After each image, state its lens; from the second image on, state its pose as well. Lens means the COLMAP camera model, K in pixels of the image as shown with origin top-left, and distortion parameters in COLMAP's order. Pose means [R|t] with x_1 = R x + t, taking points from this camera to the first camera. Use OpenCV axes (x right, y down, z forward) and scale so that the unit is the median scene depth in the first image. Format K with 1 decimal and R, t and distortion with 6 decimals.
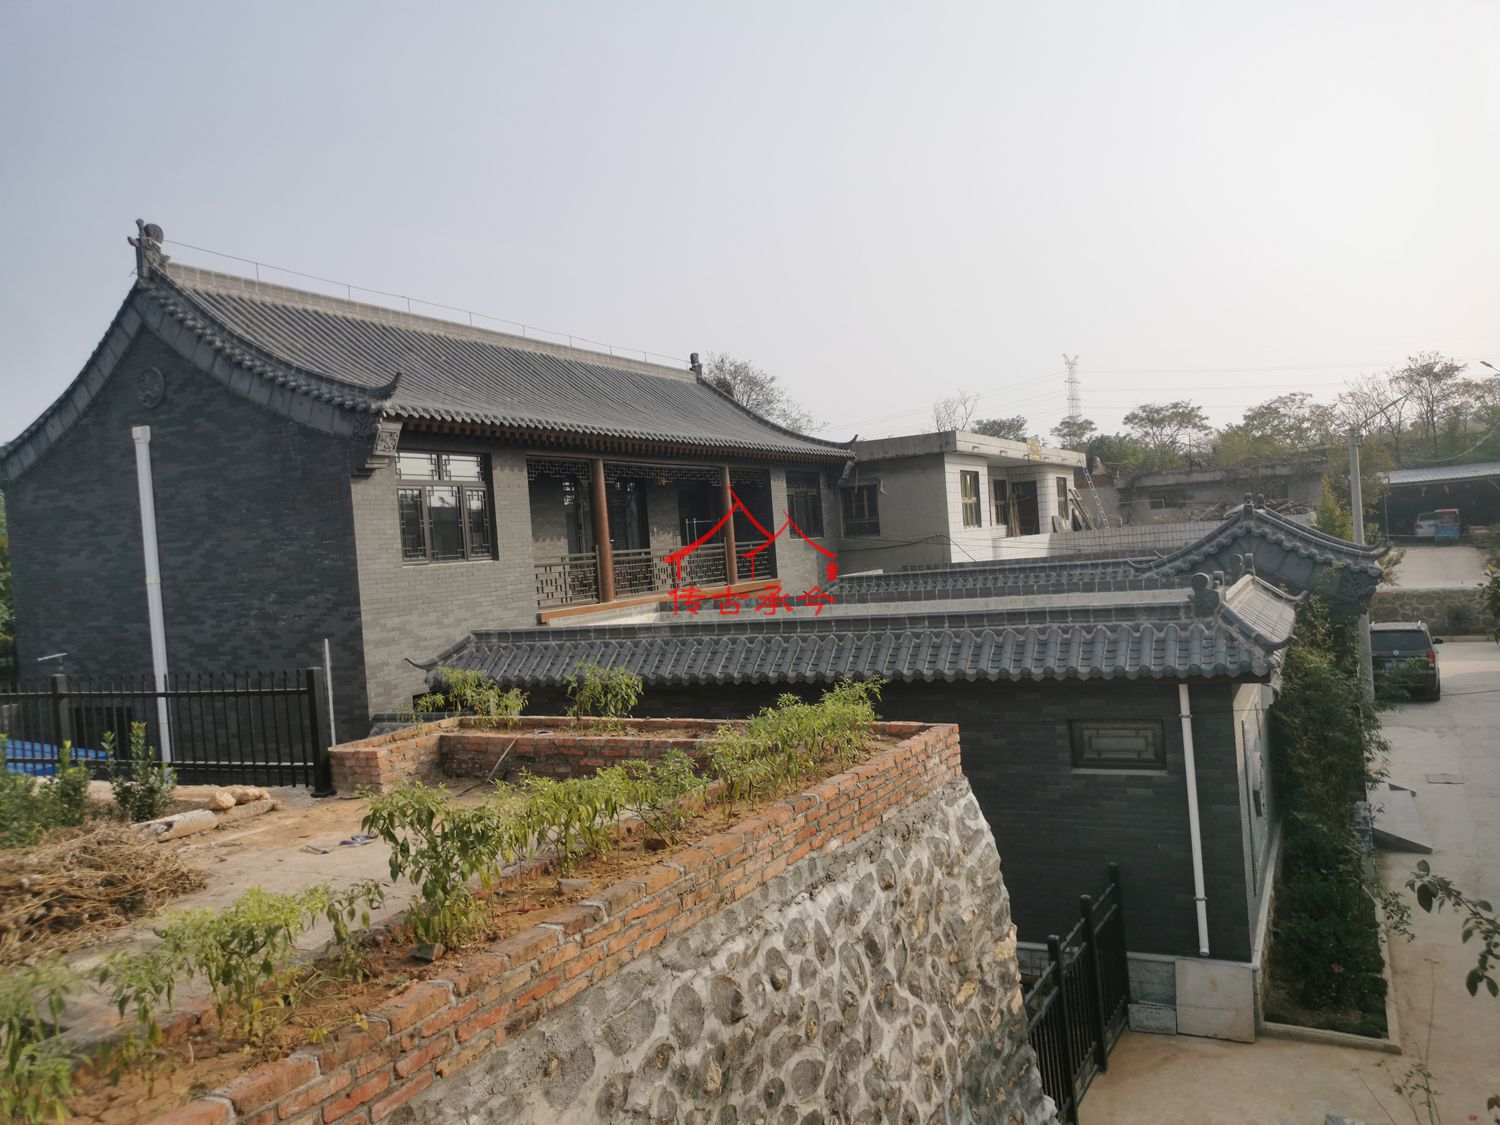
lens RADIAL K [[1142.2, 0, 758.4], [0, 1142.2, 559.1], [0, 0, 1]] dist [0.041999, -0.044325]
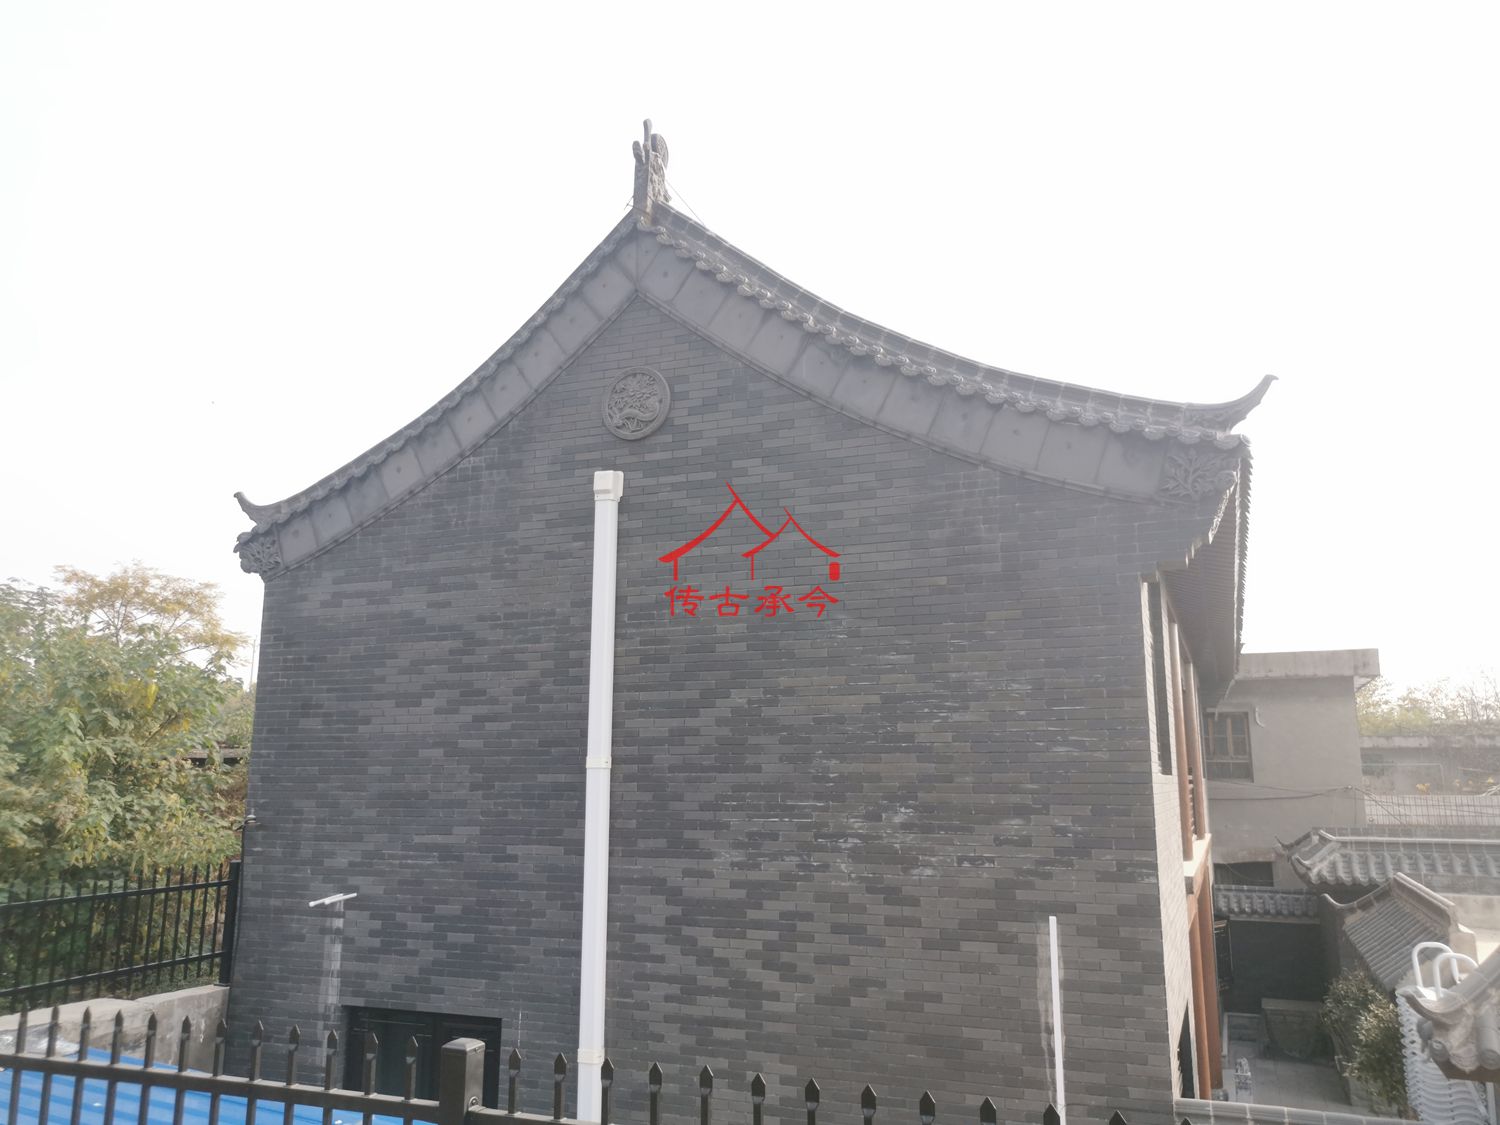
lens RADIAL K [[1142.2, 0, 749.8], [0, 1142.2, 563.4], [0, 0, 1]] dist [0.041999, -0.044325]
pose [[0.995078, 0.085321, 0.050405, -0.495334], [-0.073397, 0.976297, -0.203608, 0.031031], [-0.066583, 0.198907, 0.977754, 0.483894]]
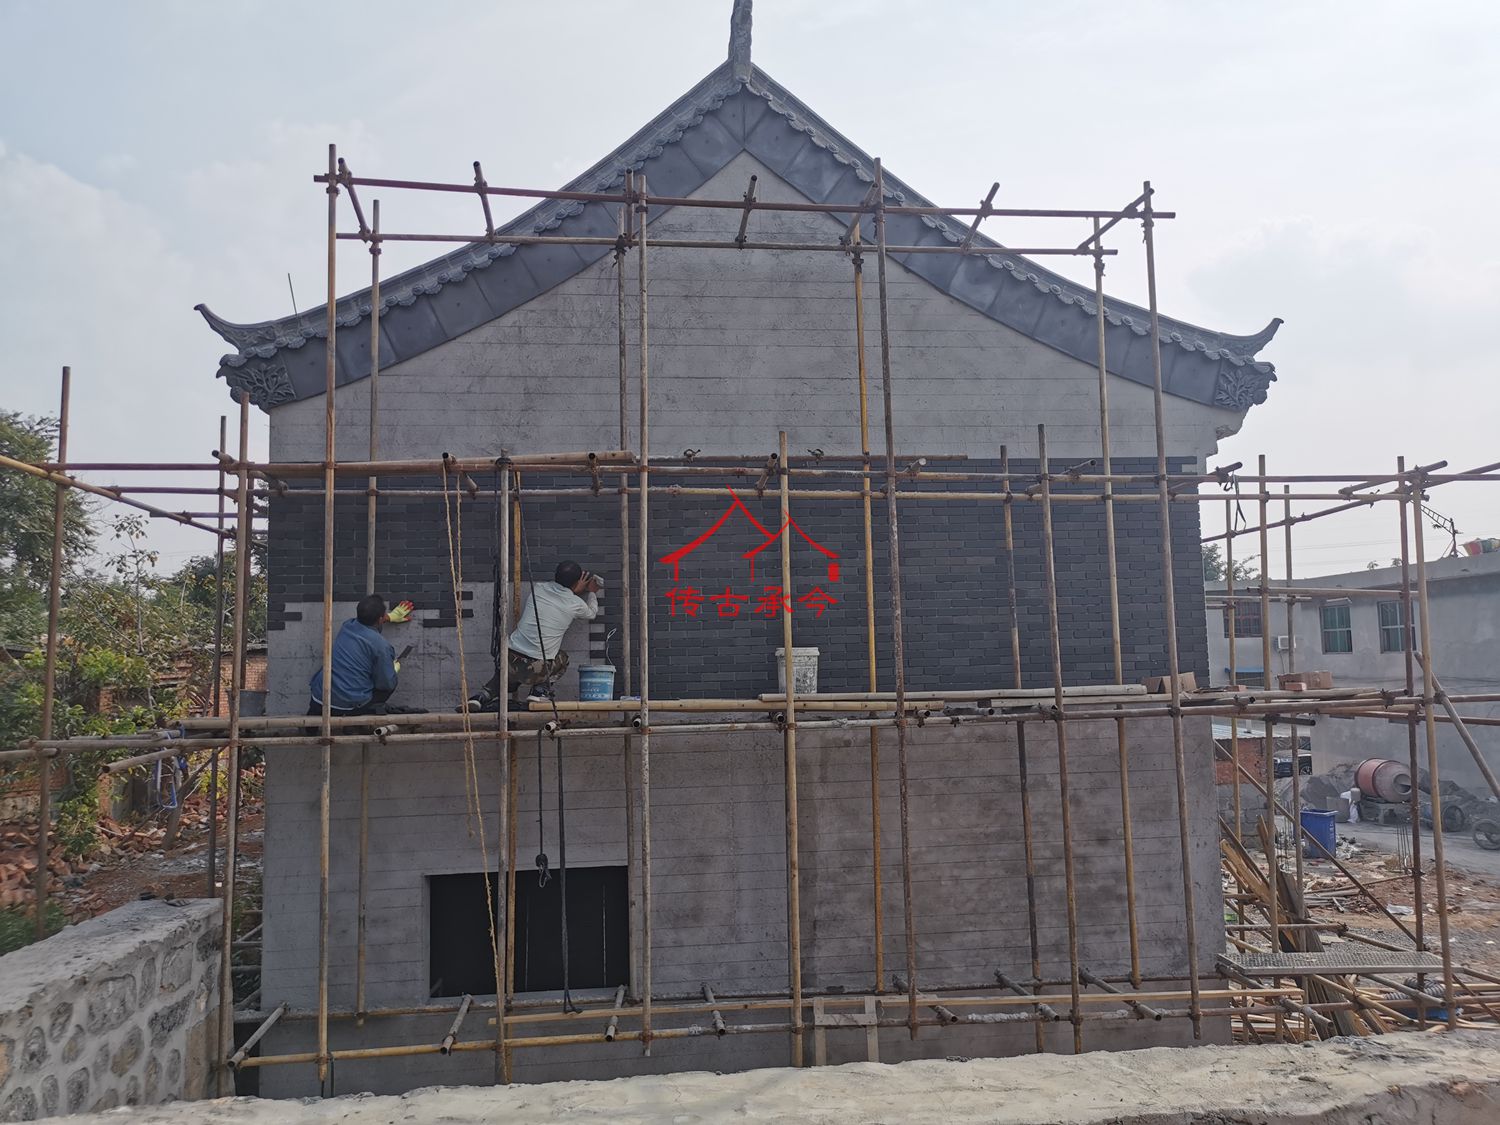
lens RADIAL K [[1142.2, 0, 761.4], [0, 1142.2, 568.1], [0, 0, 1]] dist [0.041999, -0.044325]
pose [[0.847817, 0.097623, 0.521226, -0.796053], [-0.029359, 0.990042, -0.137675, 0.068238], [-0.529476, 0.101421, 0.842241, 0.552666]]
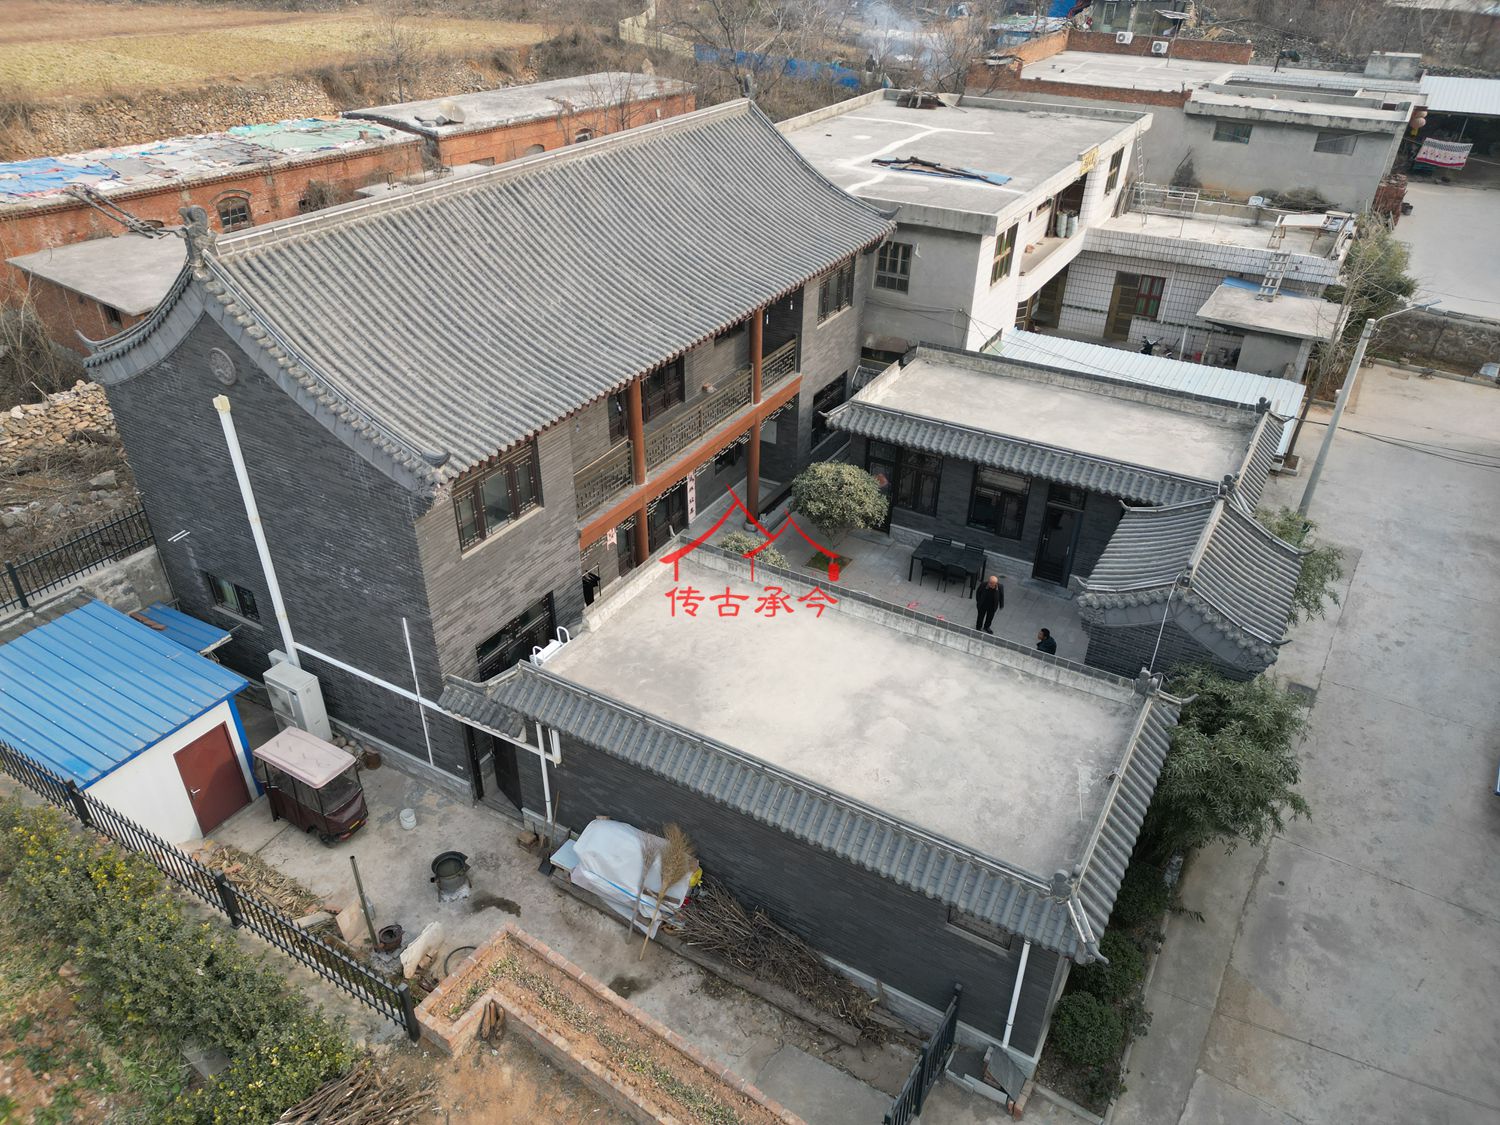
lens RADIAL K [[1038.5, 0, 751.8], [0, 1038.5, 554.5], [0, 0, 1]] dist [0.026525, -0.005044]
pose [[0.993979, 0.109335, -0.007202, -0.004290], [-0.089505, 0.848094, 0.522231, -0.560382], [0.063206, -0.518442, 0.852773, 0.097627]]
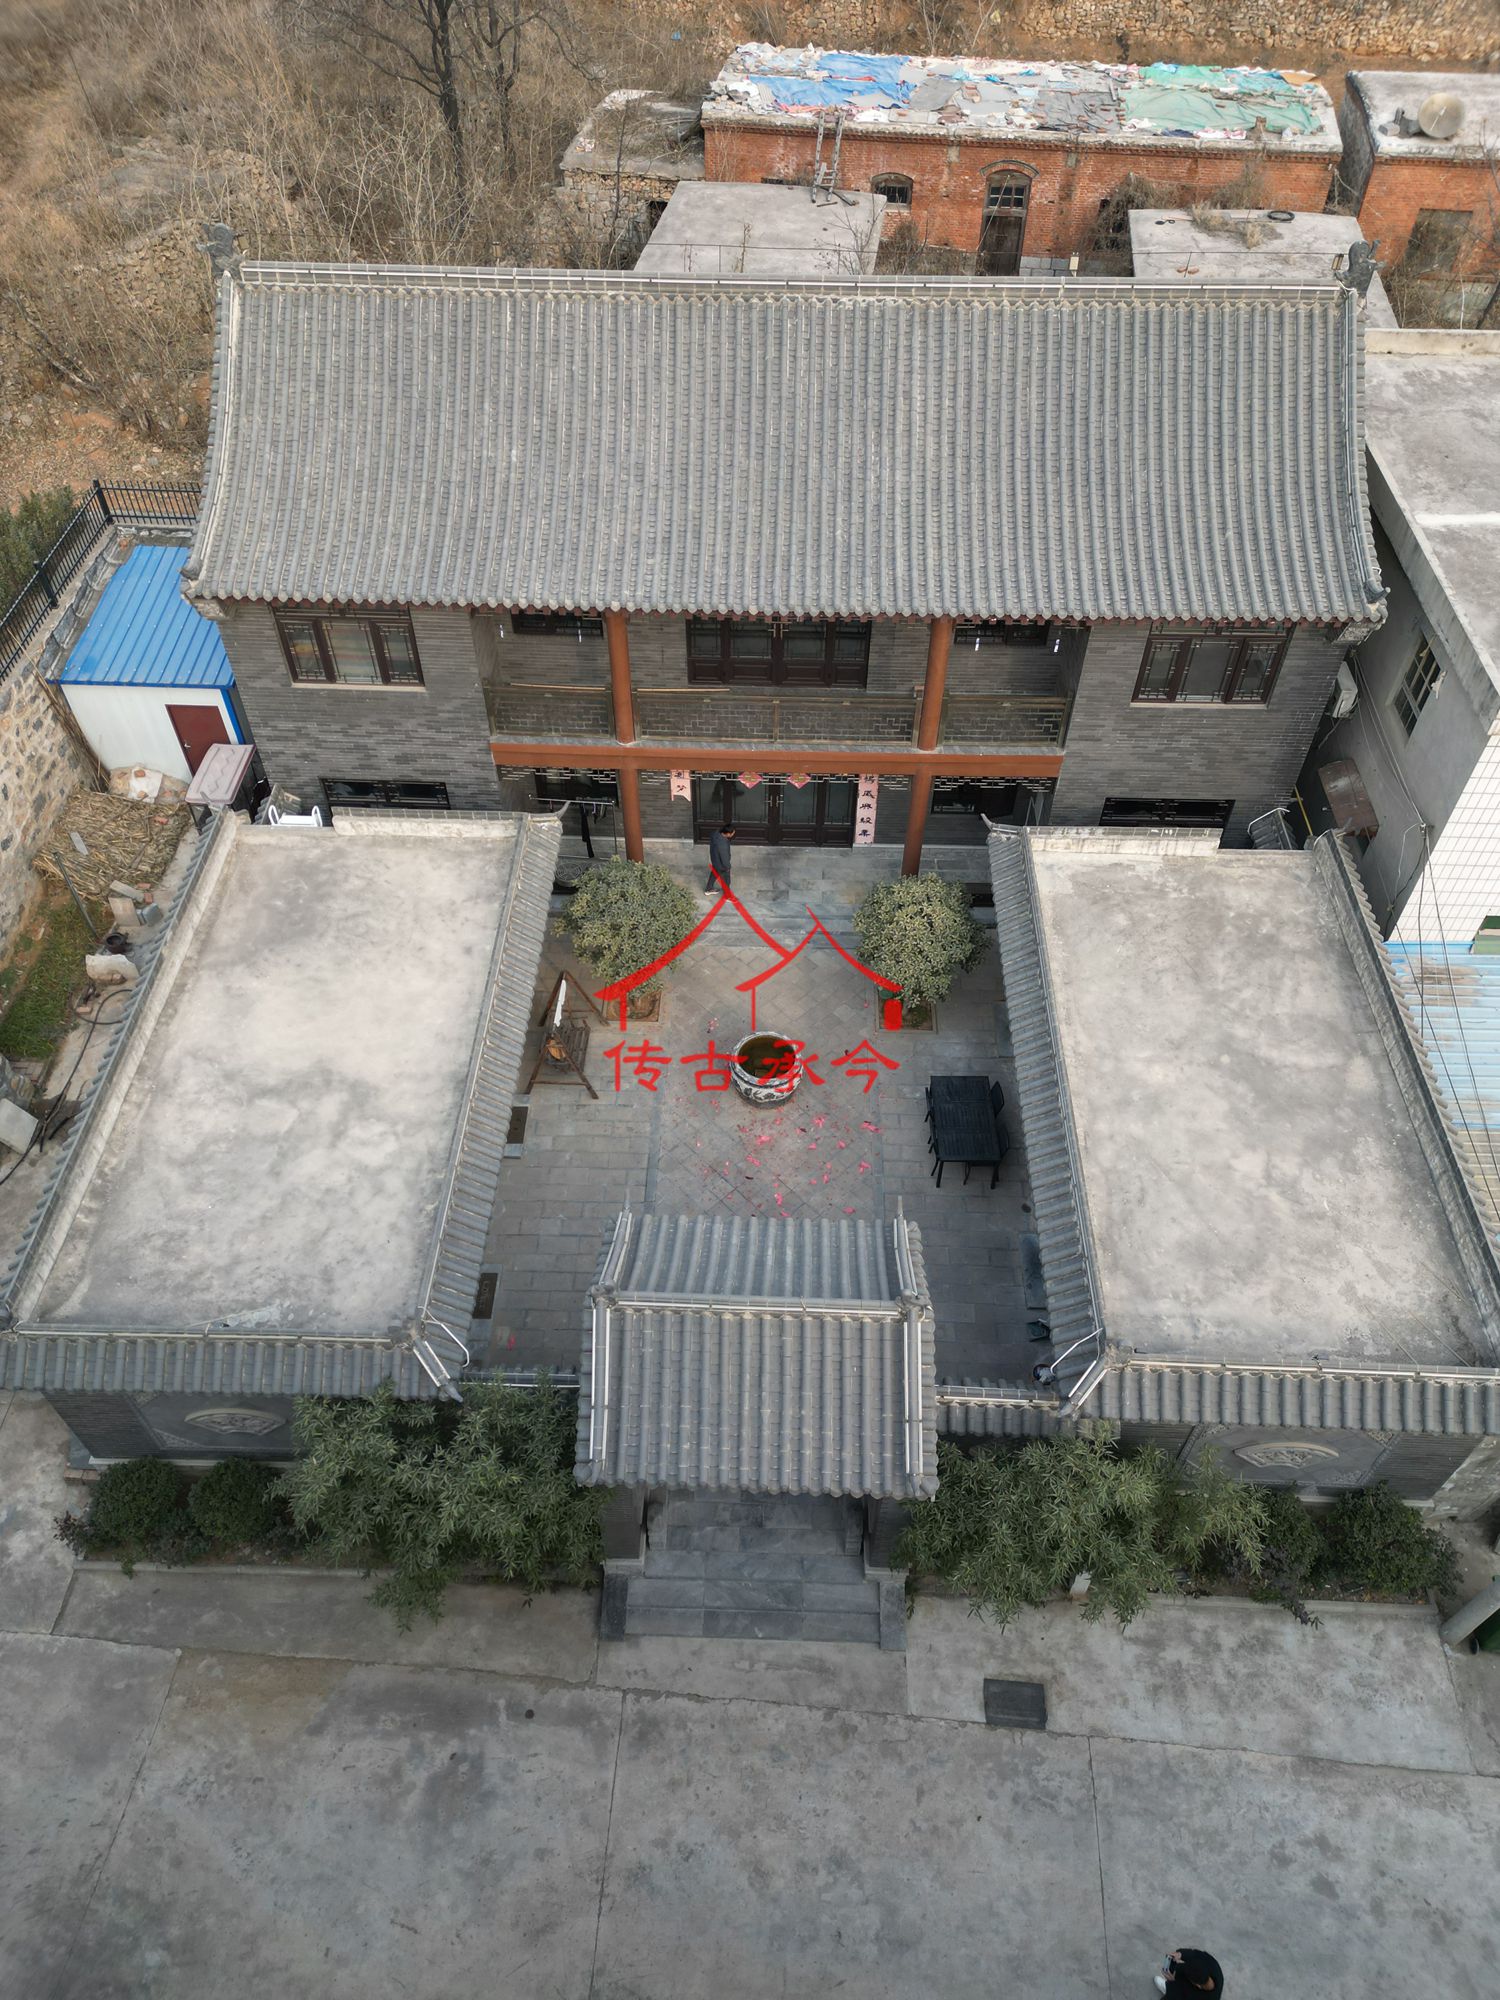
lens RADIAL K [[1384.7, 0, 756.3], [0, 1384.7, 1011.0], [0, 0, 1]] dist [0.026525, -0.005044]
pose [[0.419905, 0.727875, -0.542104, 0.783636], [-0.056141, 0.617003, 0.784955, -0.833563], [0.905830, -0.299173, 0.299947, 0.854651]]
